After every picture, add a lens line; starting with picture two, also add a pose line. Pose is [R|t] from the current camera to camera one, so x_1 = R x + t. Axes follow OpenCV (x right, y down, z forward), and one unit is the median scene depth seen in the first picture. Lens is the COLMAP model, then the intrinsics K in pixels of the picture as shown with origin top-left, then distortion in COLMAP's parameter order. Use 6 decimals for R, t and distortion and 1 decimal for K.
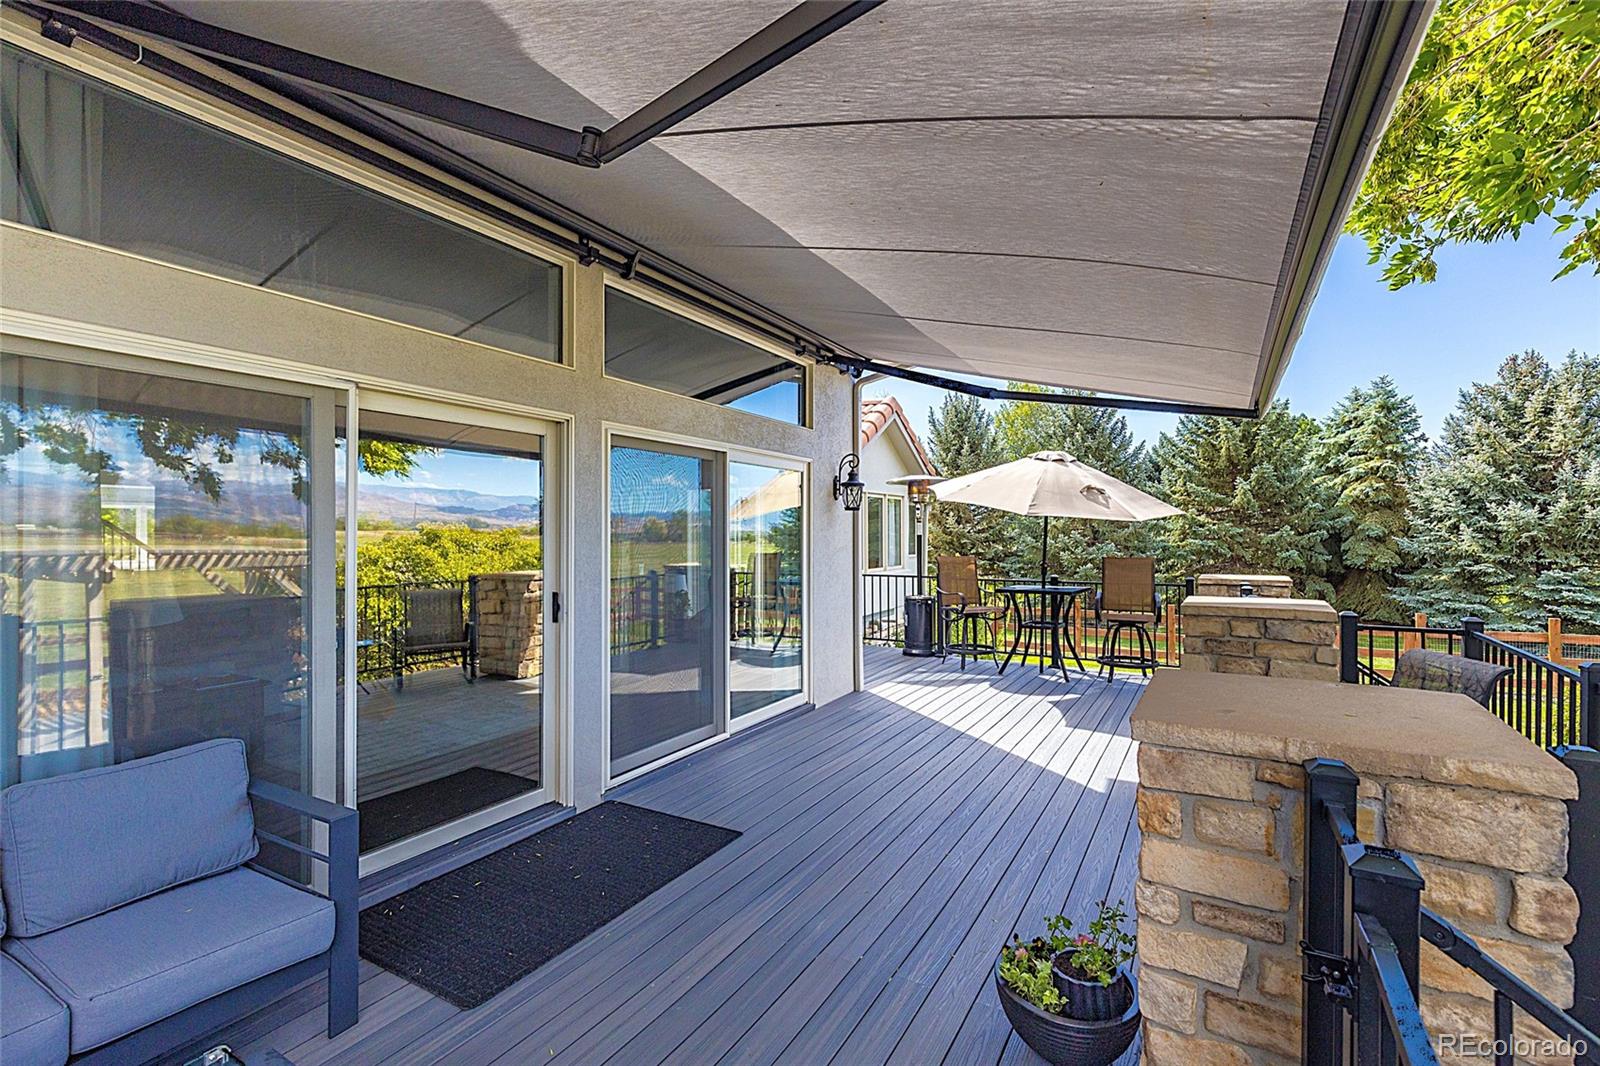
lens RADIAL K [[720.0, 0, 800.0], [0, 720.0, 533.0], [0, 0, 1]] dist [0.020112, -0.008236]
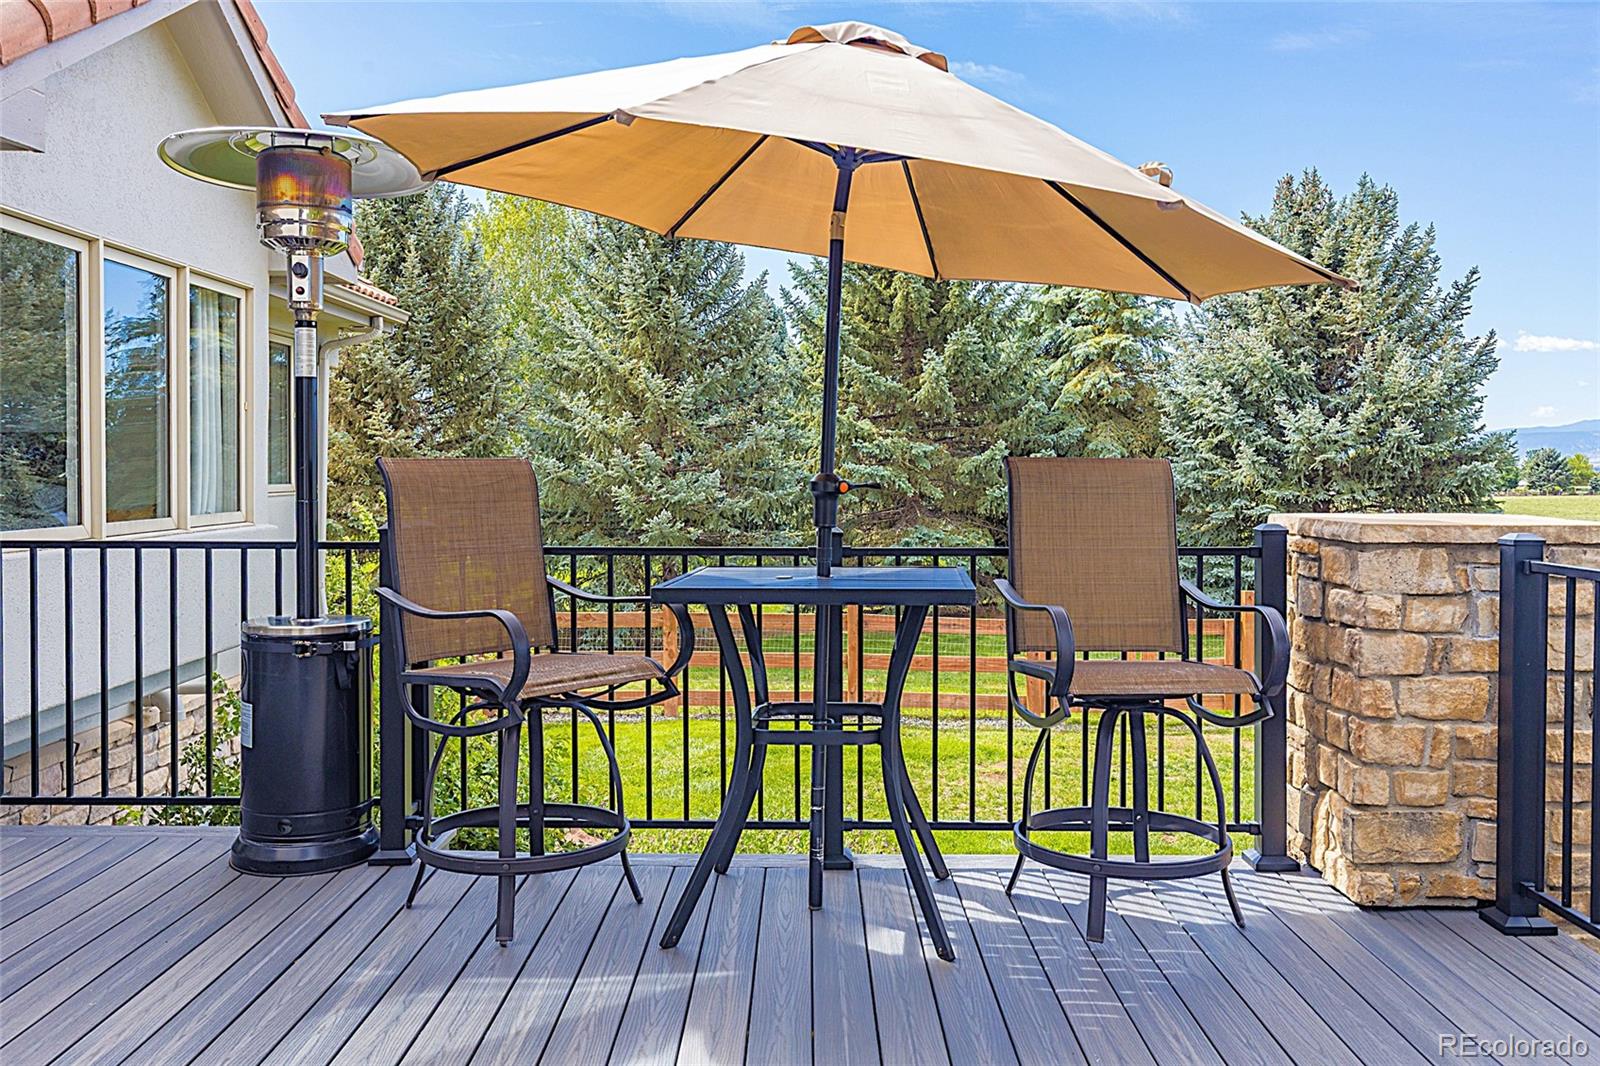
lens RADIAL K [[1300.3, 0, 794.8], [0, 1300.3, 507.1], [0, 0, 1]] dist [-0.001395, -0.001732]
pose [[0.864622, -0.007780, 0.502363, 0.040185], [-0.007387, 0.999575, 0.028194, 0.015615], [-0.502369, -0.028088, 0.864197, 0.245589]]
